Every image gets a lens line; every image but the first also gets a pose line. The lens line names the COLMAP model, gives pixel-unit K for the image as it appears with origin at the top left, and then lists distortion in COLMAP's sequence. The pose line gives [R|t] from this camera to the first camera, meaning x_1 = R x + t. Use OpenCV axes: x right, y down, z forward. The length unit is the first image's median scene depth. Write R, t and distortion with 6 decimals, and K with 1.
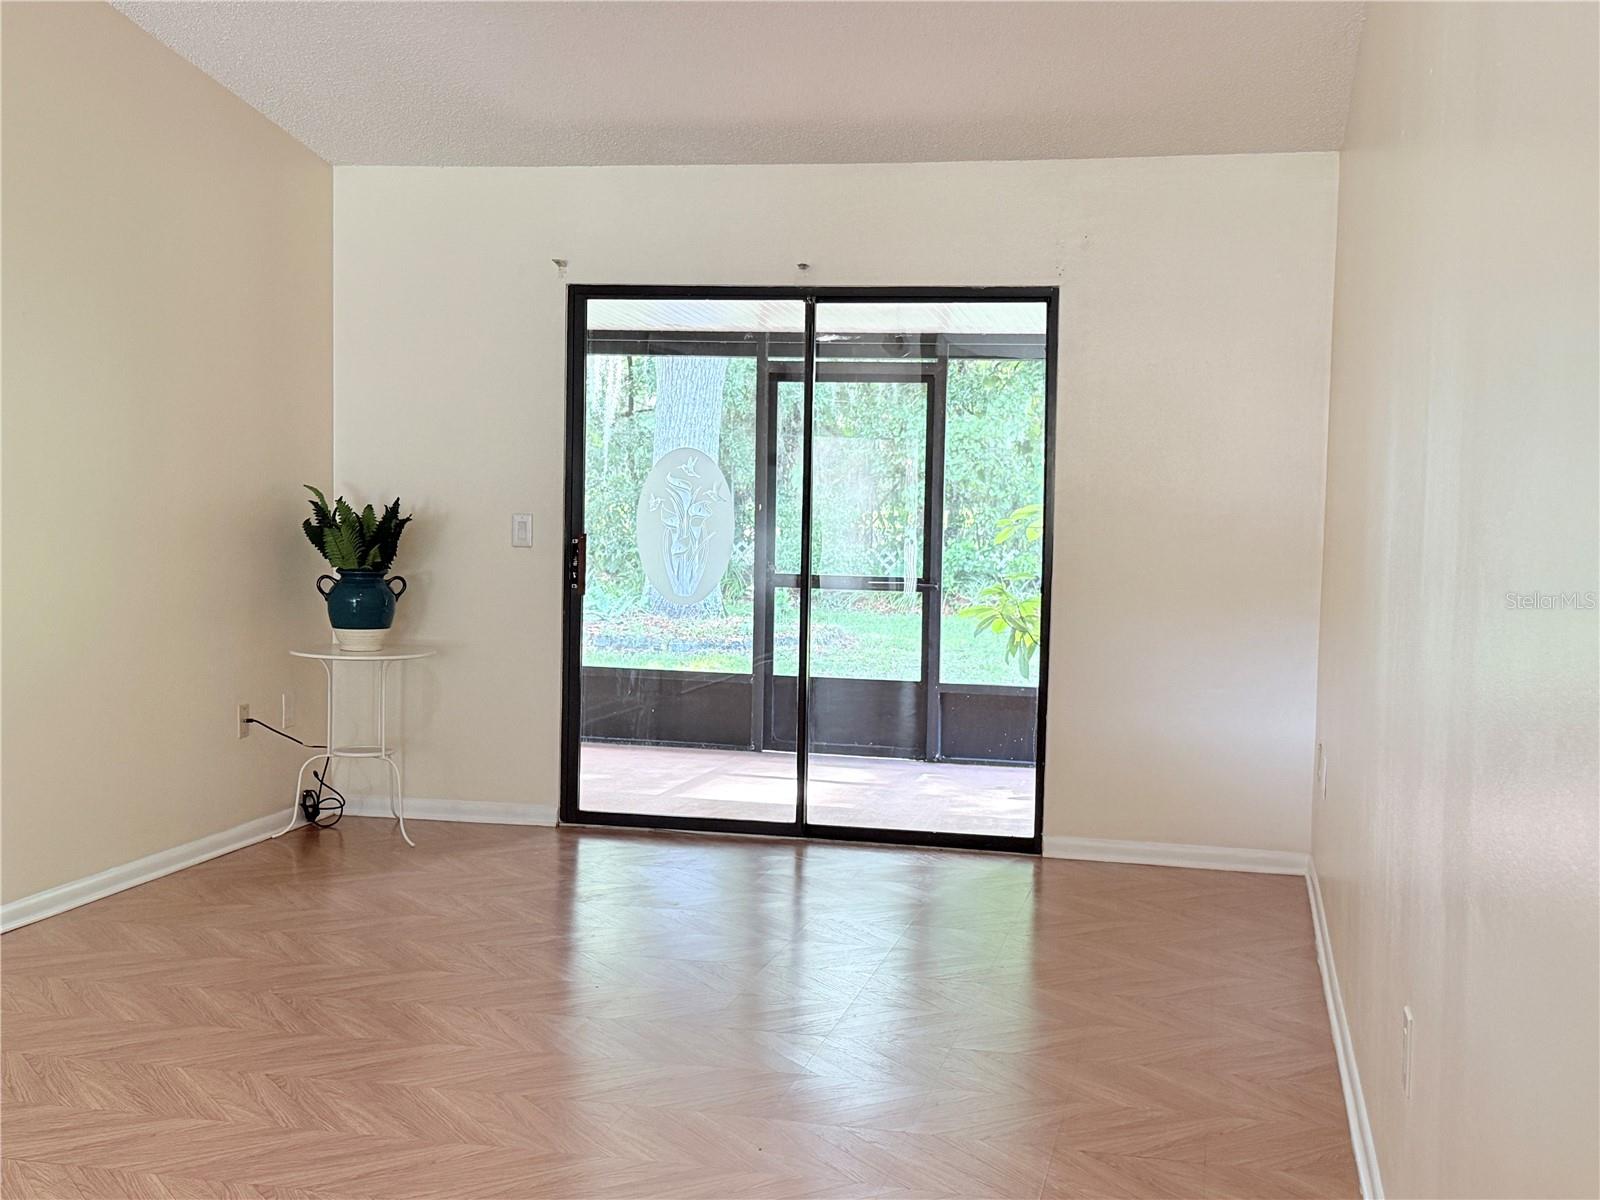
lens RADIAL K [[1925.6, 0, 800.0], [0, 1925.6, 600.0], [0, 0, 1]] dist [0.137856, -0.028650]
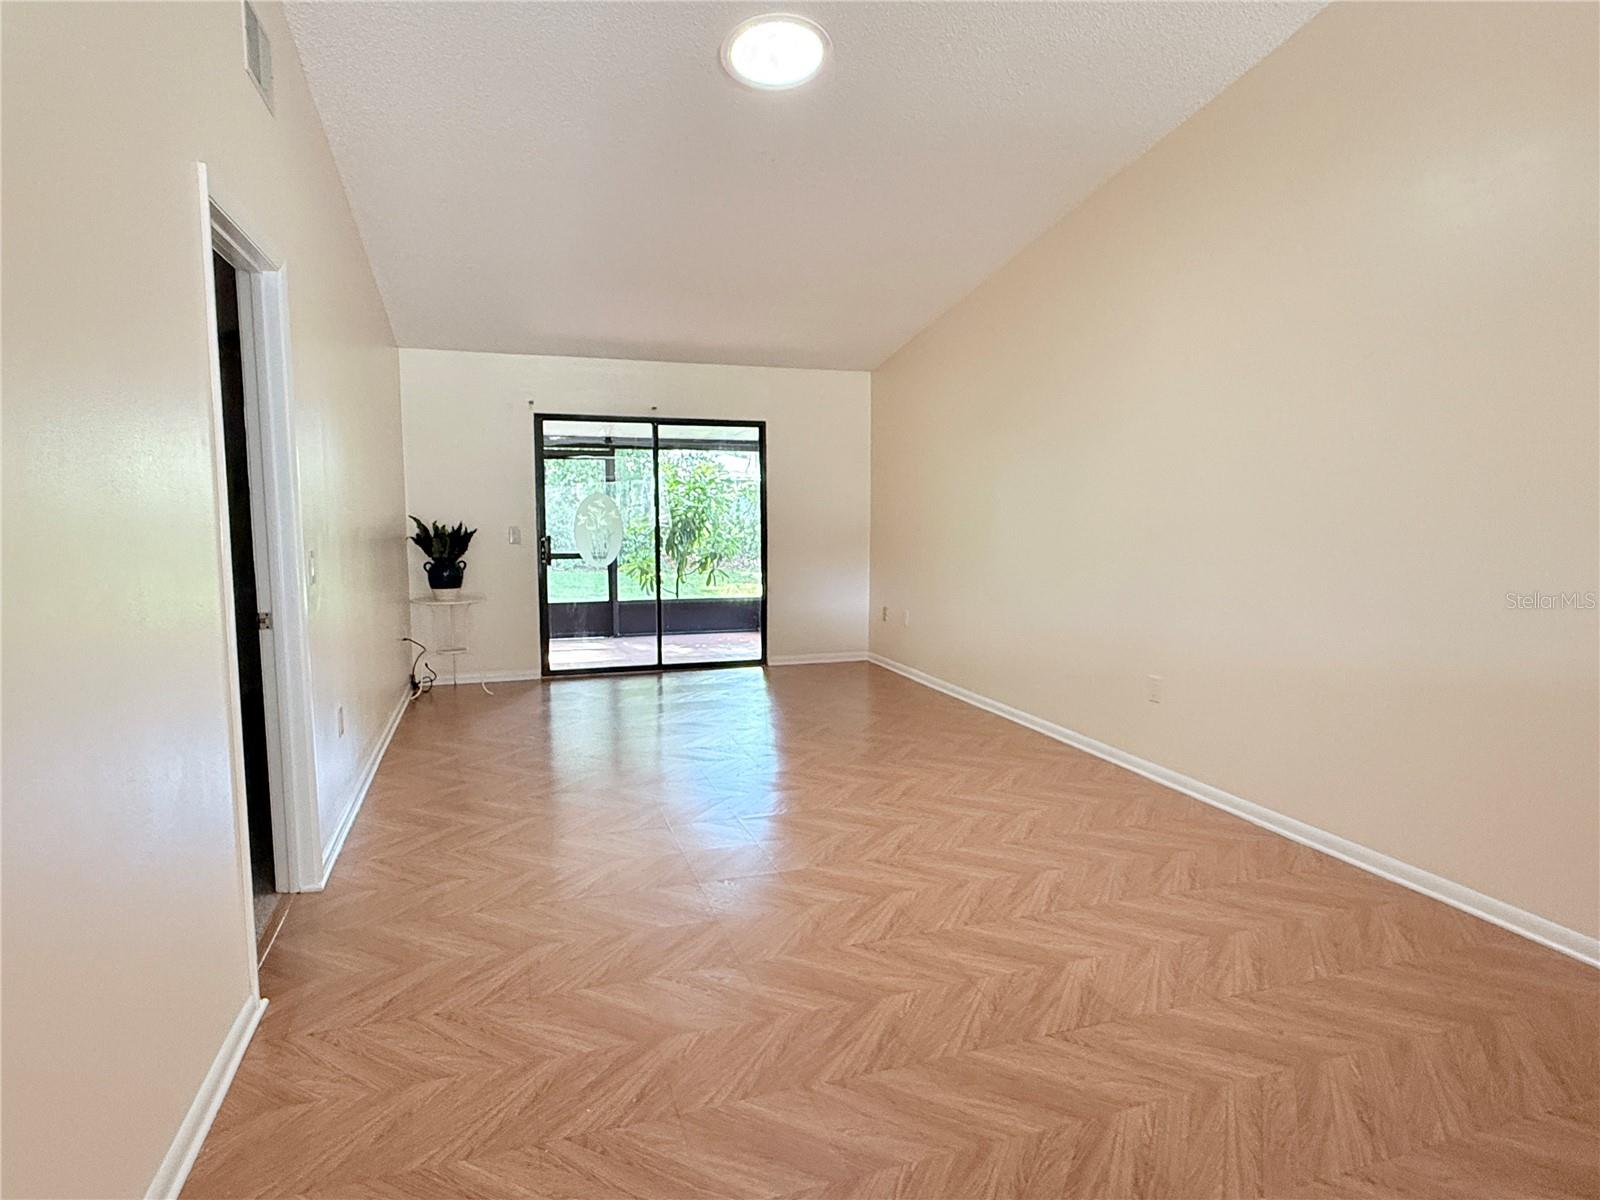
lens RADIAL K [[911.5, 0, 800.0], [0, 911.5, 600.0], [0, 0, 1]] dist [-0.048875, -0.000168]
pose [[0.858733, -0.074064, 0.507043, -0.379767], [0.051547, 0.996966, 0.058327, -0.008791], [-0.509824, -0.023950, 0.859945, 0.035539]]
